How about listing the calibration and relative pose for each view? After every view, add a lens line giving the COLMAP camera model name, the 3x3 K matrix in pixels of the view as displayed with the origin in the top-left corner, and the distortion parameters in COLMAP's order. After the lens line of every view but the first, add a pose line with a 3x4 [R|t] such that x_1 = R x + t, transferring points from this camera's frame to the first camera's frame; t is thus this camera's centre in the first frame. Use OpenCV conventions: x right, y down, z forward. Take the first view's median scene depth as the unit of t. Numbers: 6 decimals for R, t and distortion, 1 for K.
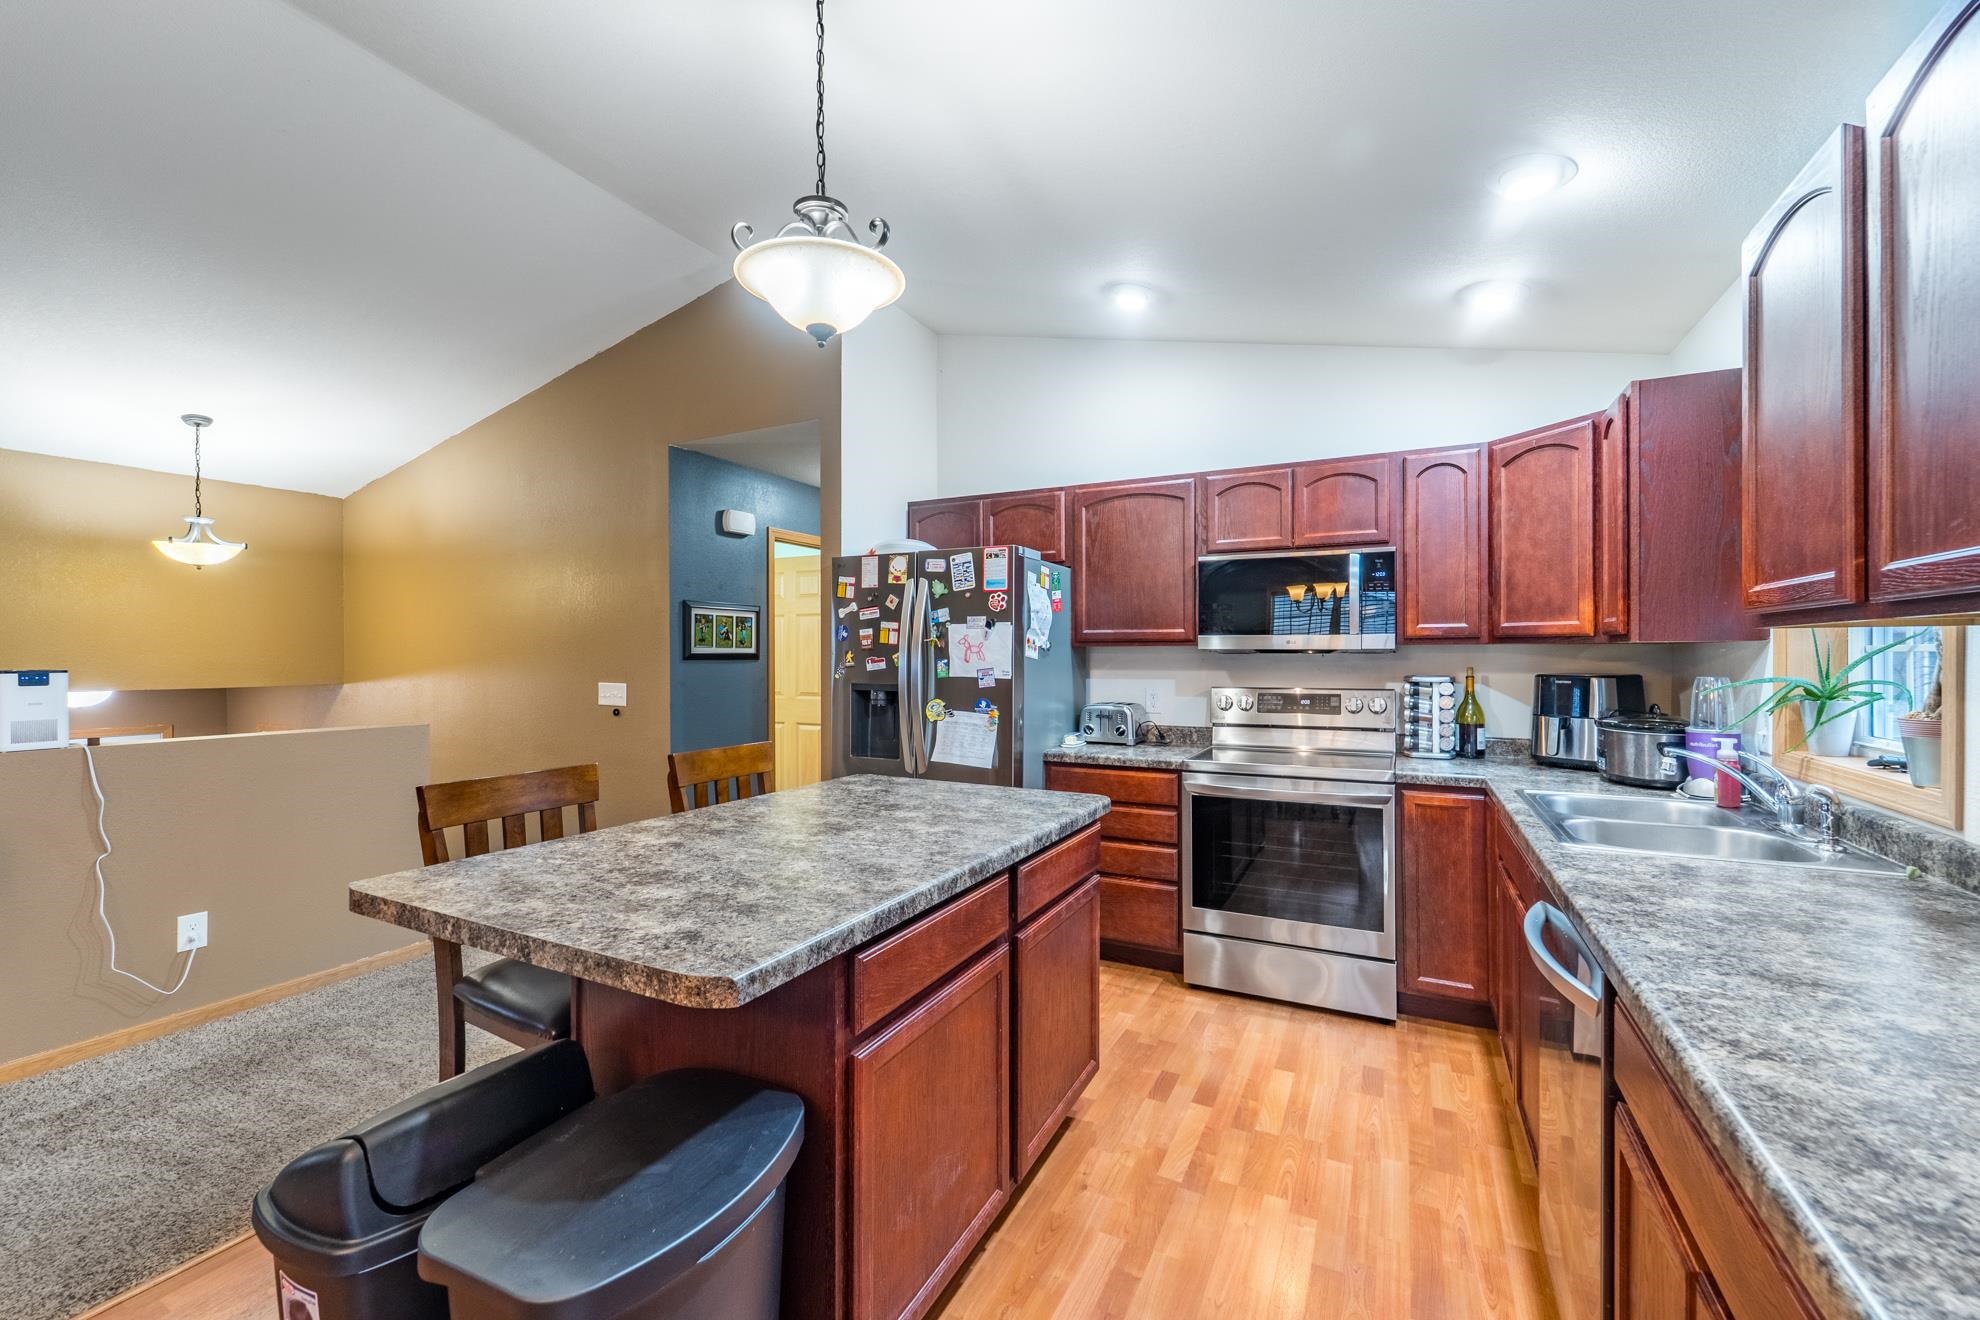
lens RADIAL K [[806.6, 0, 975.4], [0, 806.6, 654.4], [0, 0, 1]] dist [0.004003, -0.001451]
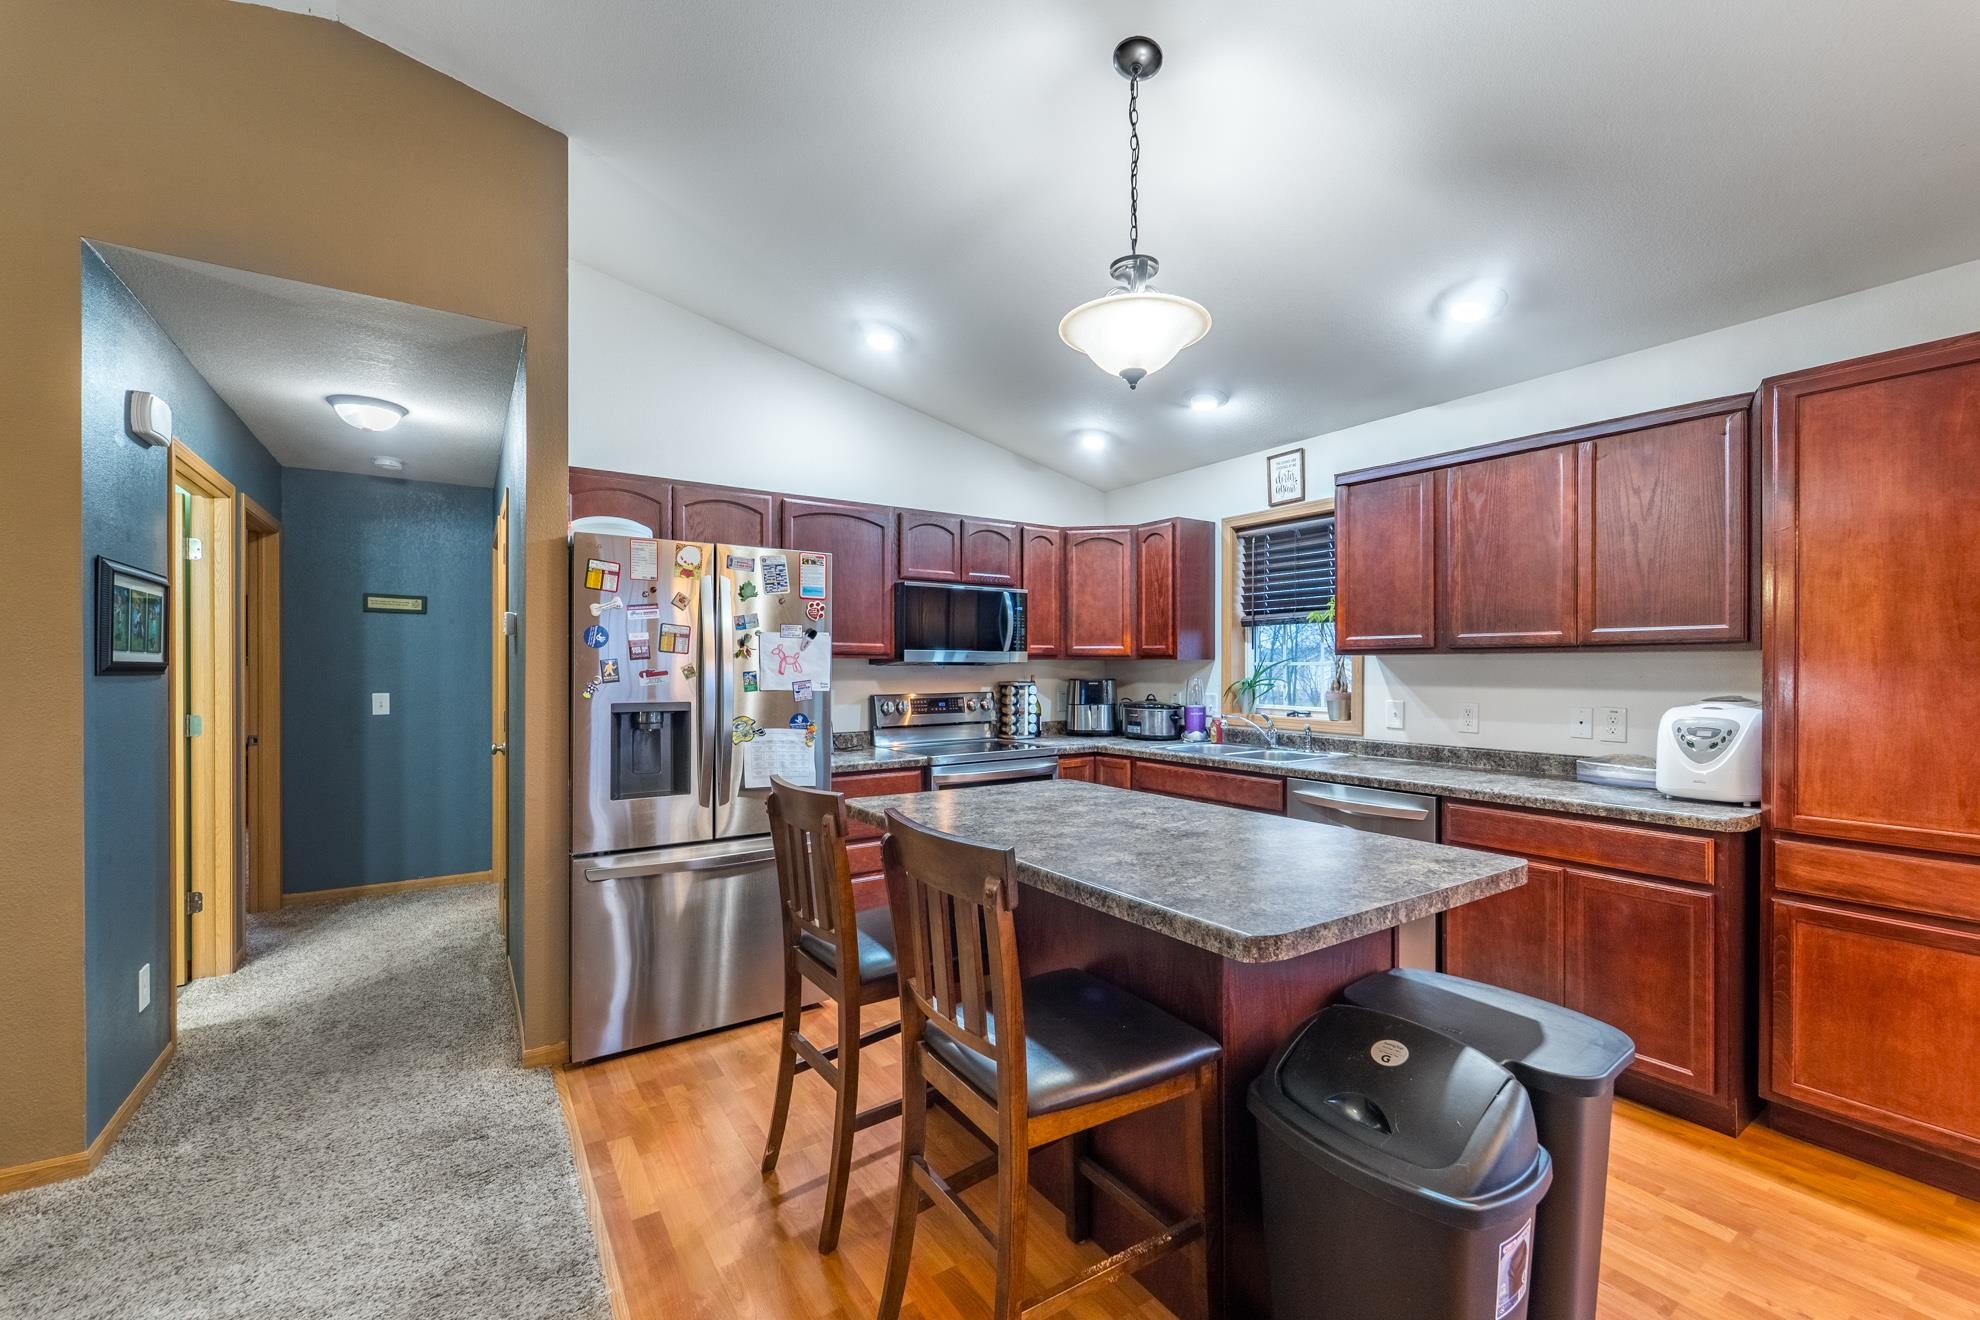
lens RADIAL K [[806.6, 0, 995.5], [0, 806.6, 668.9], [0, 0, 1]] dist [0.004003, -0.001451]
pose [[0.471319, -0.002292, 0.881960, -0.712317], [-0.001828, 0.999992, 0.003576, -0.000201], [-0.881961, -0.003297, 0.471311, 0.363083]]
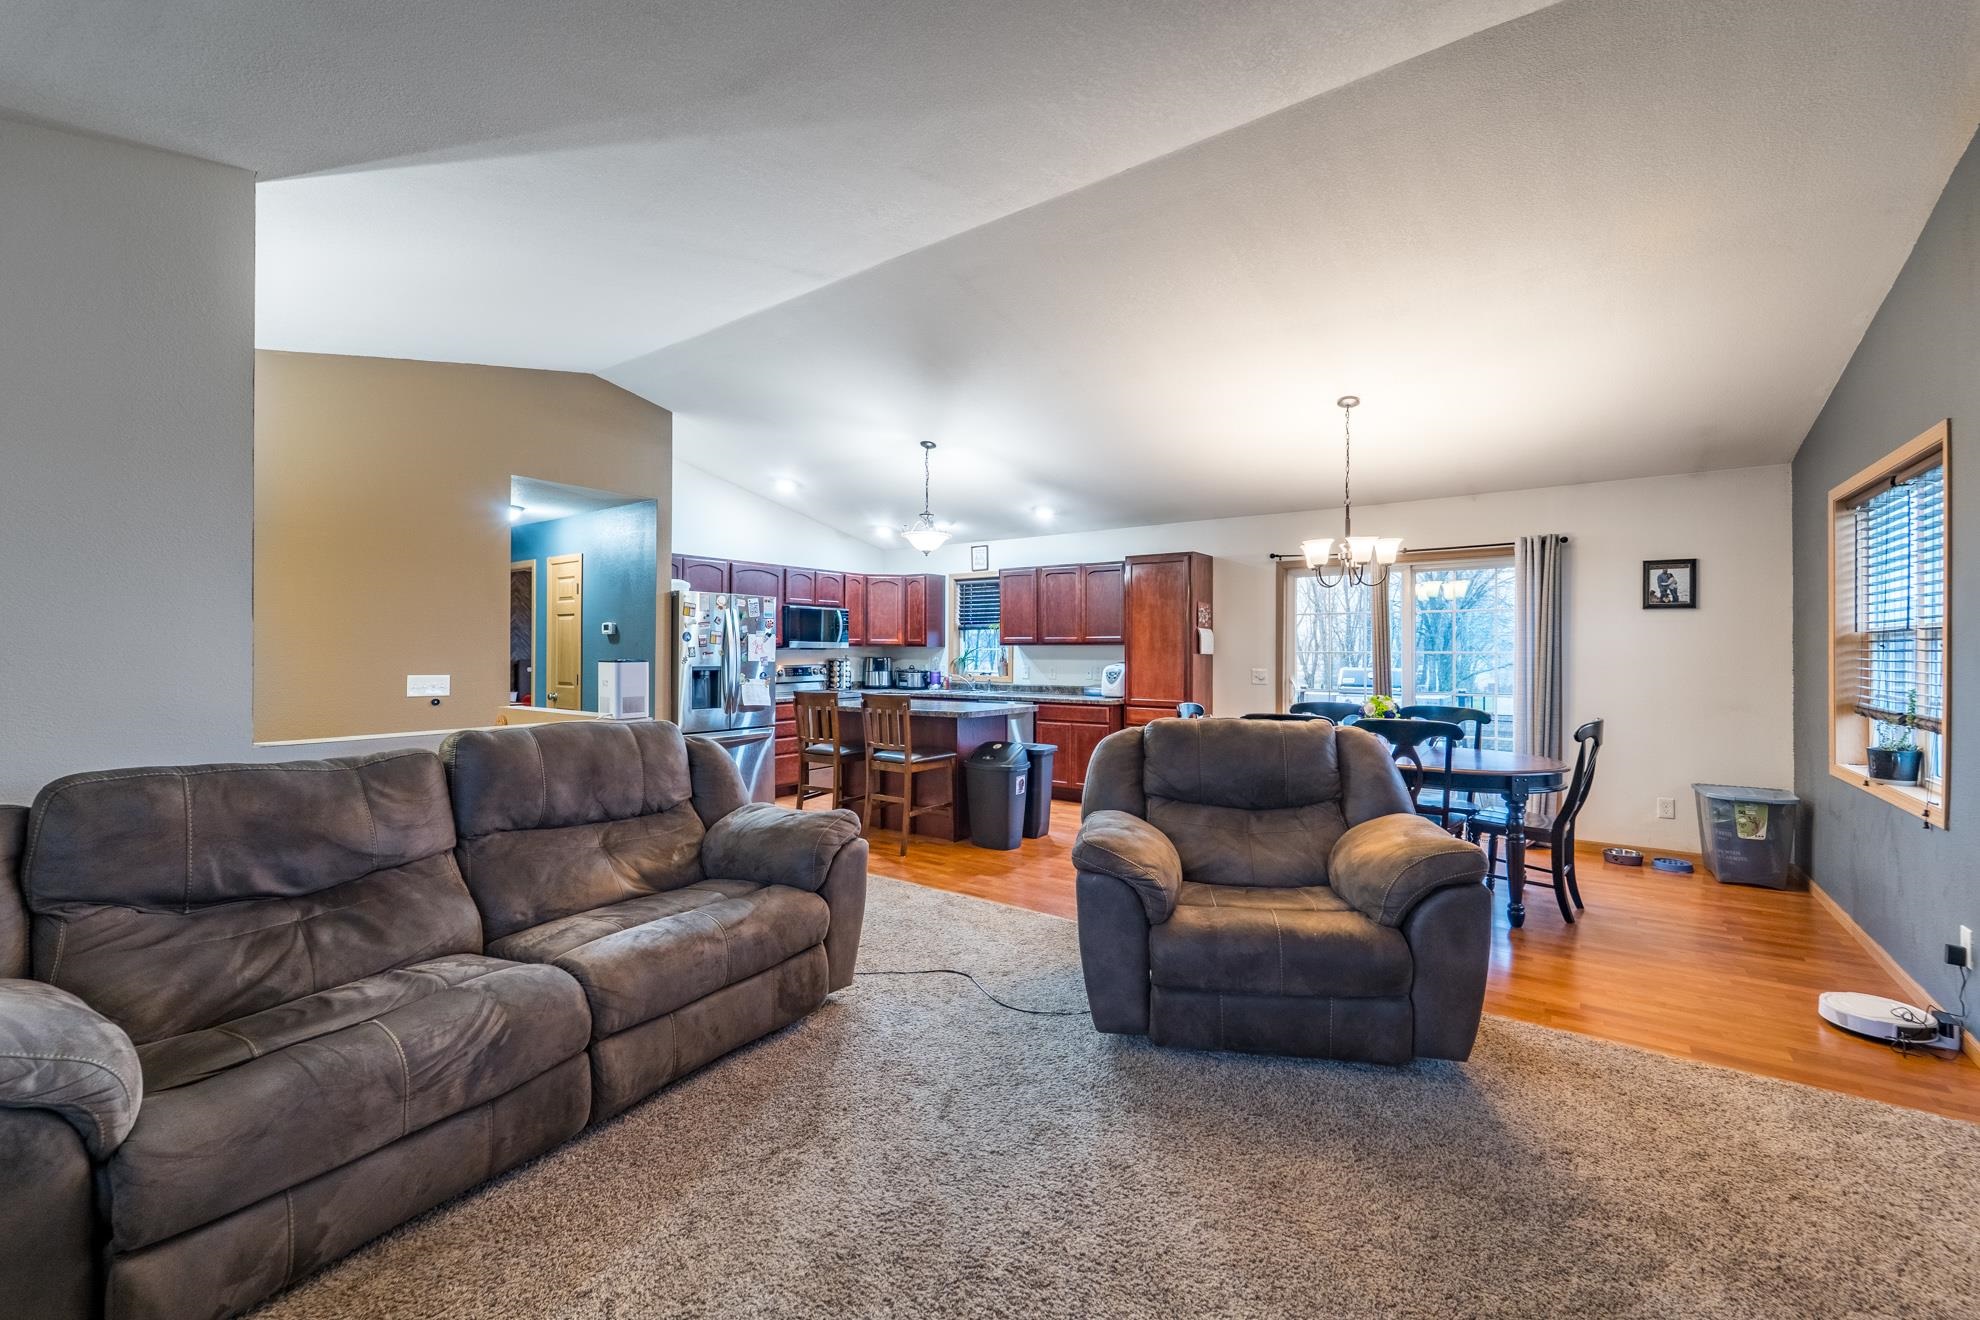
lens RADIAL K [[806.6, 0, 1004.8], [0, 806.6, 655.8], [0, 0, 1]] dist [0.004003, -0.001451]
pose [[0.127121, -0.006085, 0.991868, -1.918320], [-0.003444, 0.999972, 0.006577, -0.000209], [-0.991881, -0.004252, 0.127097, 0.151753]]
